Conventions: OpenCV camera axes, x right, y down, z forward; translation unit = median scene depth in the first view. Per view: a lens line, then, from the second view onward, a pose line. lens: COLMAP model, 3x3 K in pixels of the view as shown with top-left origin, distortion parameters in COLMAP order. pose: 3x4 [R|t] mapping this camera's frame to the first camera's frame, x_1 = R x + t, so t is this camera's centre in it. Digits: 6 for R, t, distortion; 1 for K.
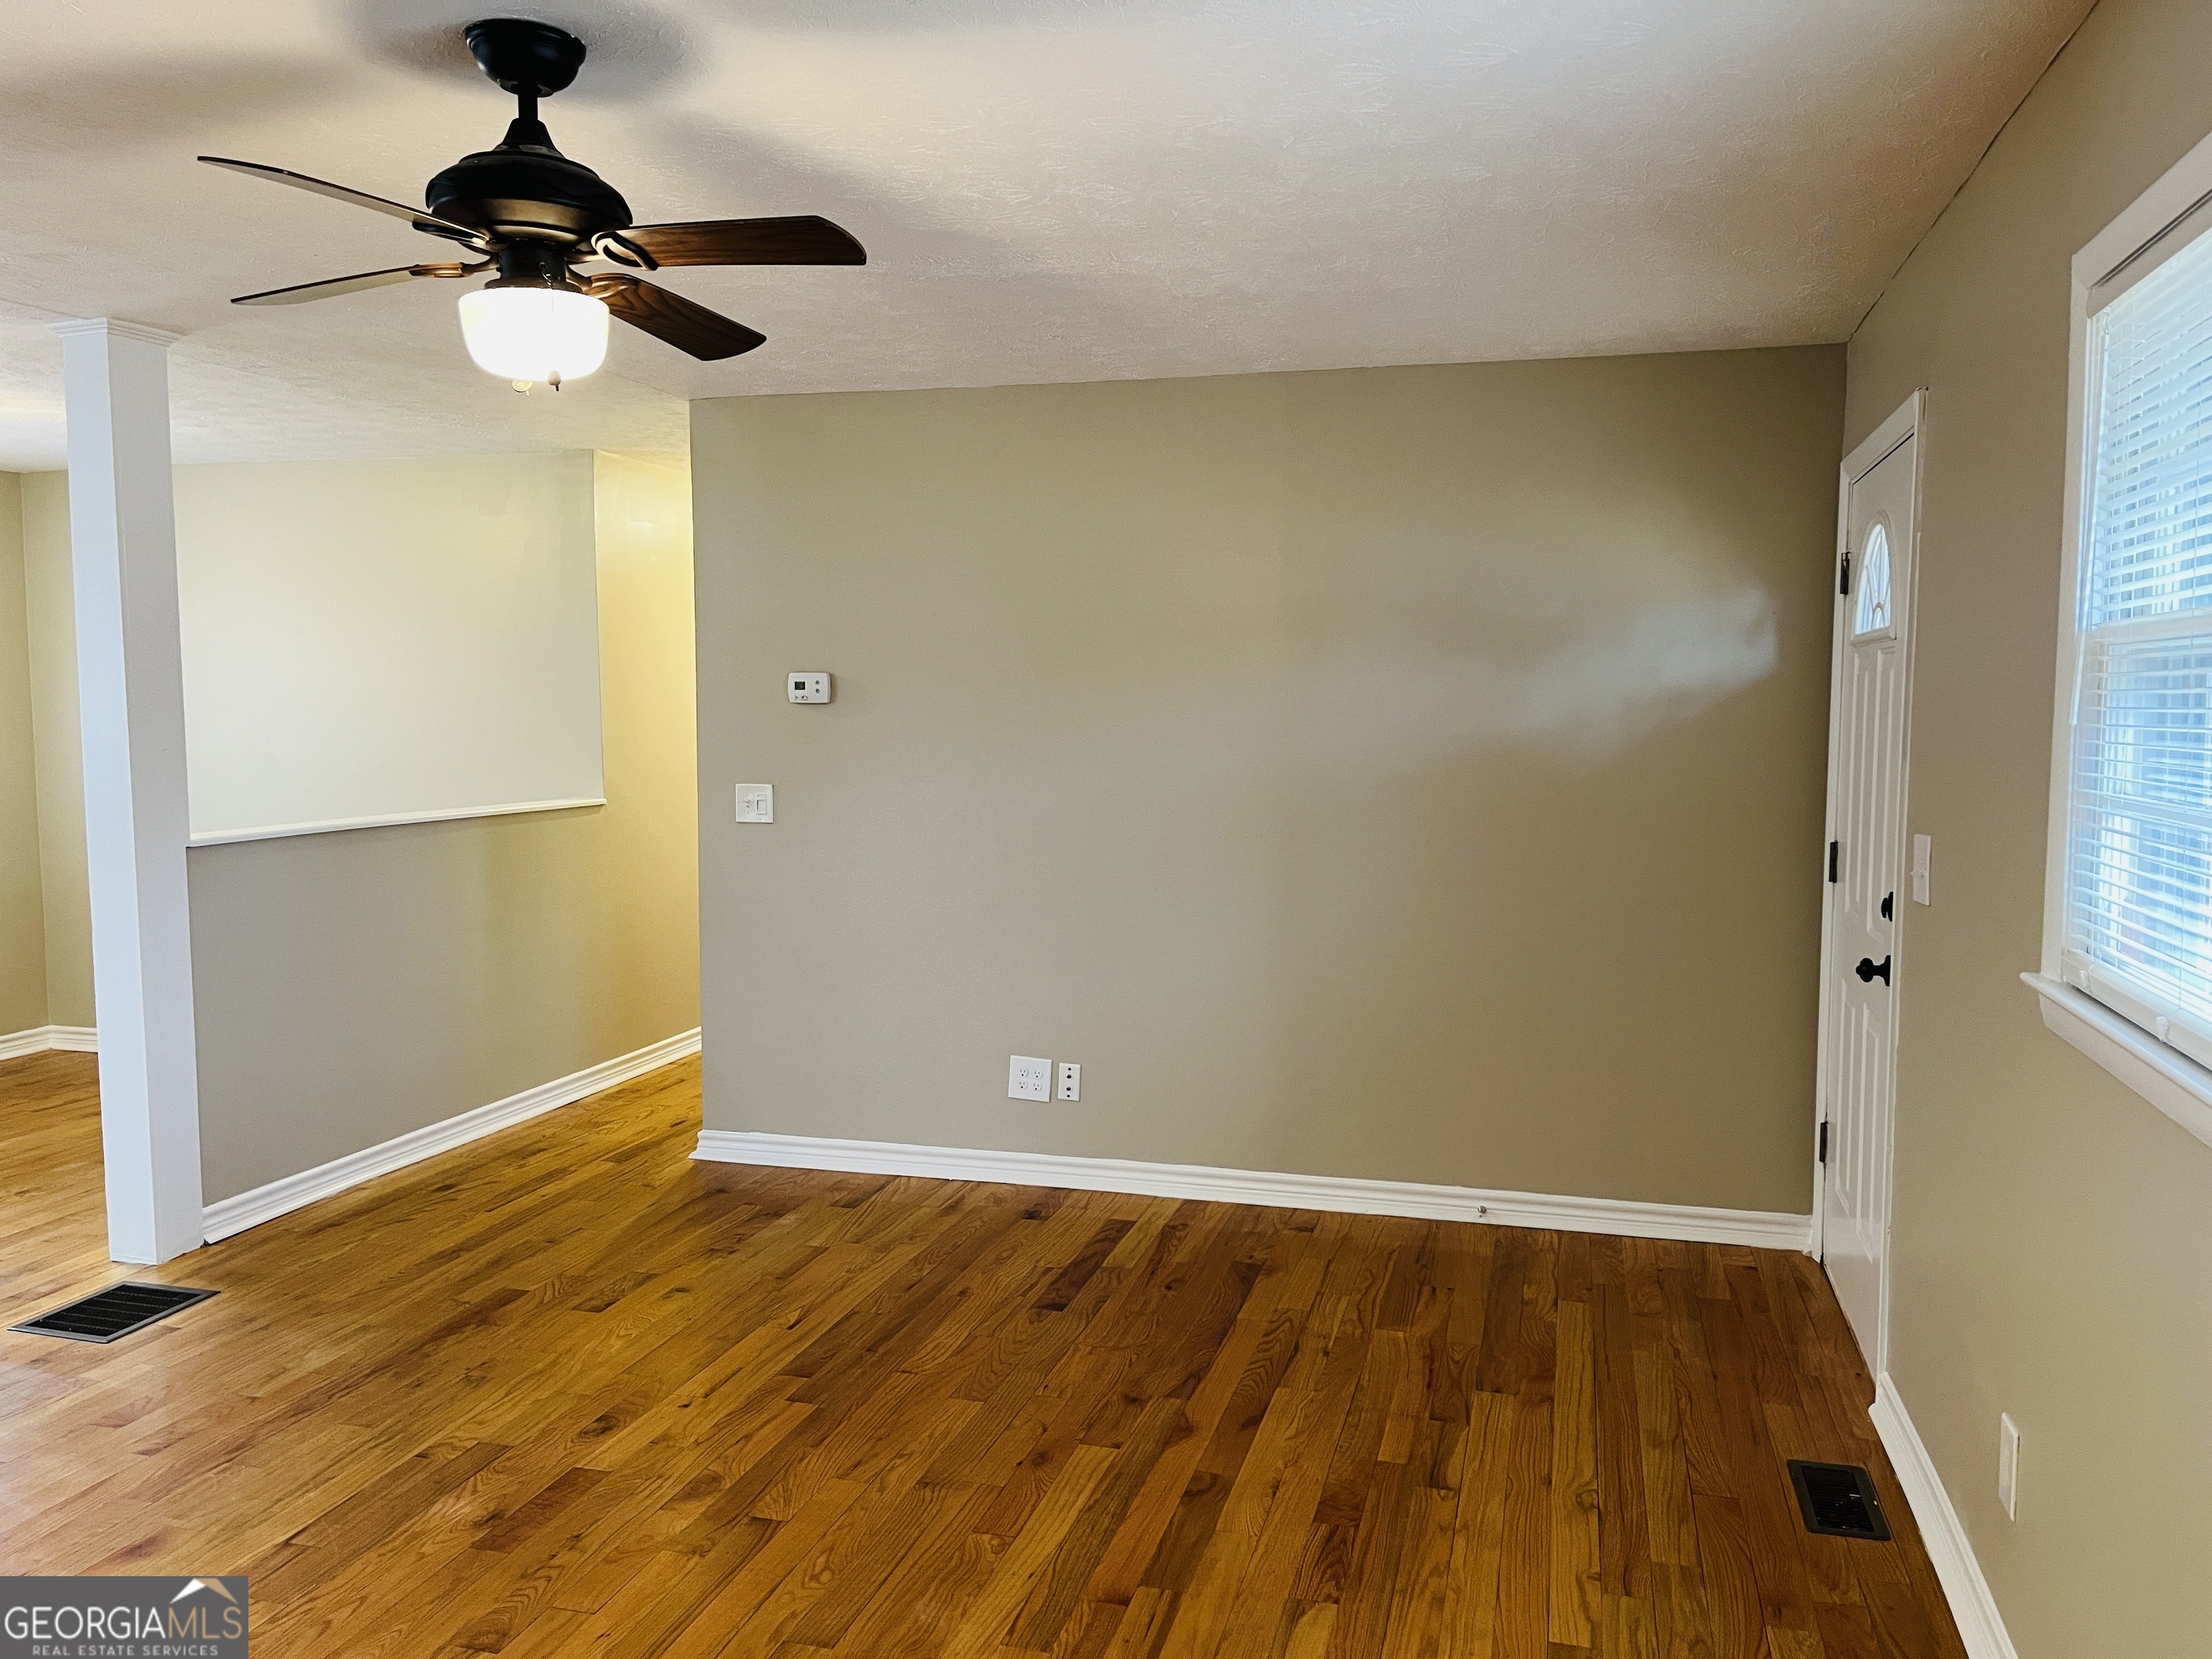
lens RADIAL K [[1693.5, 0, 1106.0], [0, 1693.5, 829.5], [0, 0, 1]] dist [0.064847, -0.065747]
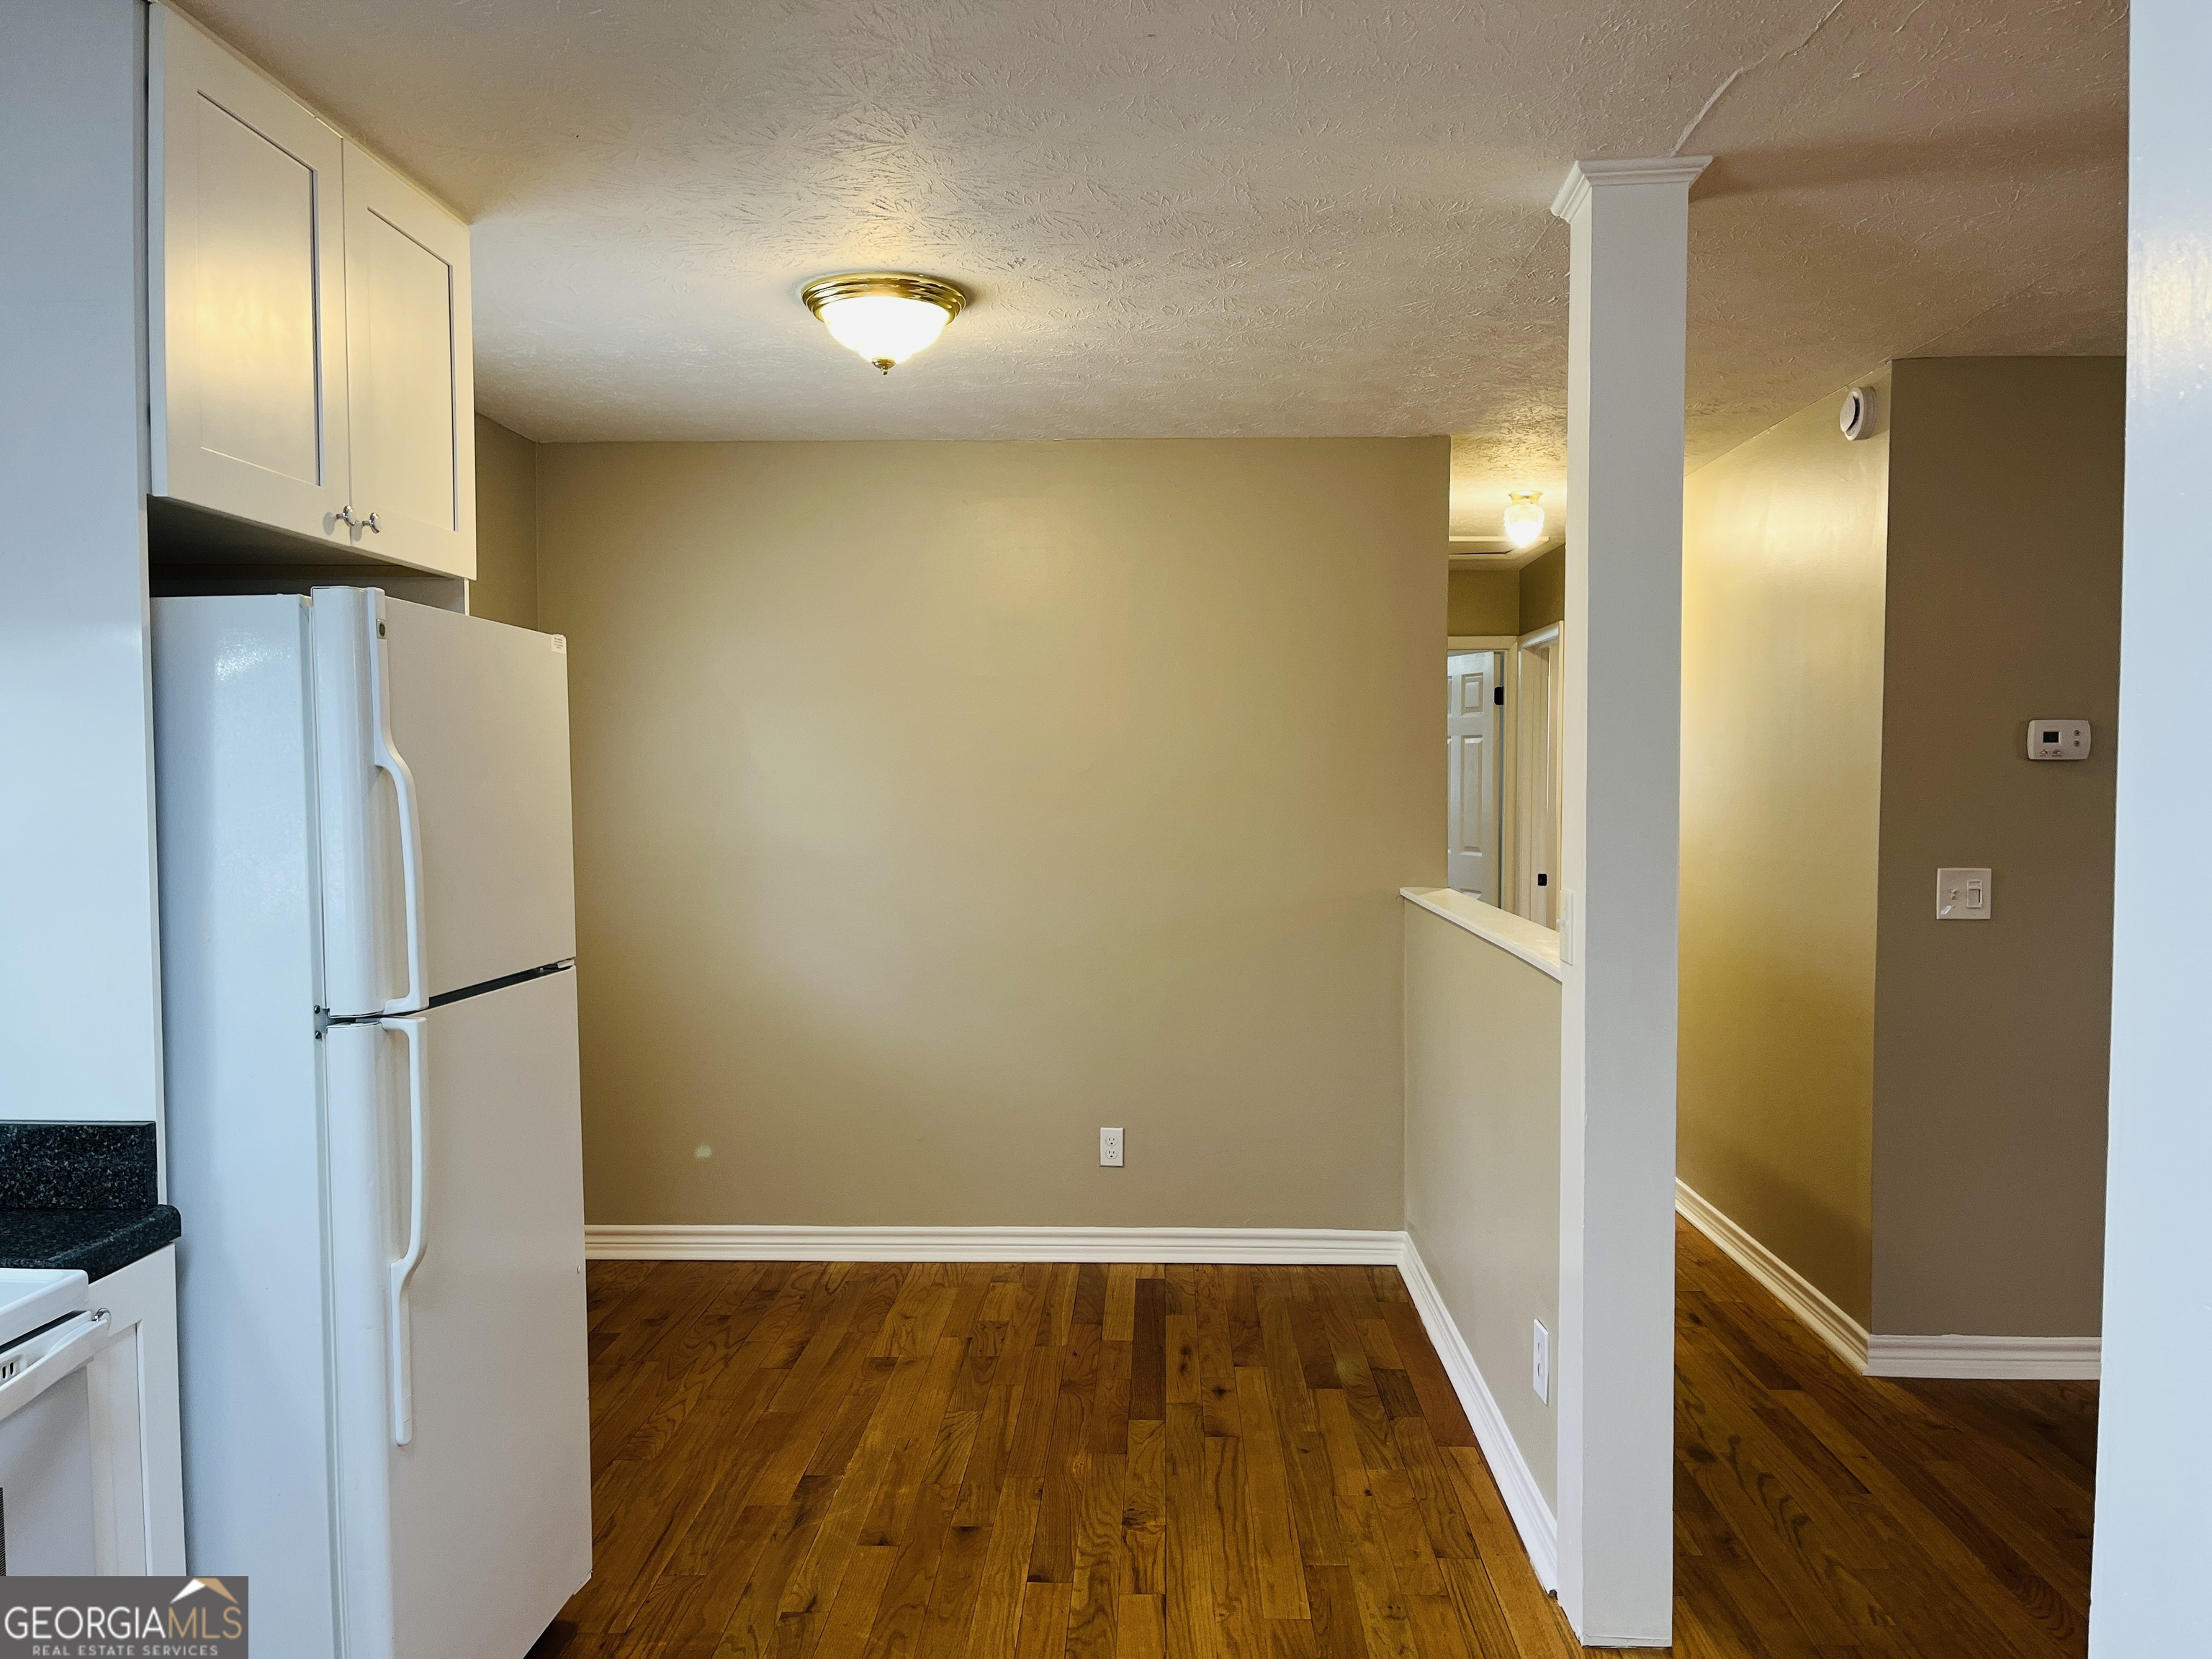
lens RADIAL K [[1693.5, 0, 1106.0], [0, 1693.5, 829.5], [0, 0, 1]] dist [0.064847, -0.065747]
pose [[0.977115, -0.017750, 0.211970, -0.748151], [0.022076, 0.999593, -0.018058, -0.039283], [-0.211563, 0.022324, 0.977109, 0.346888]]
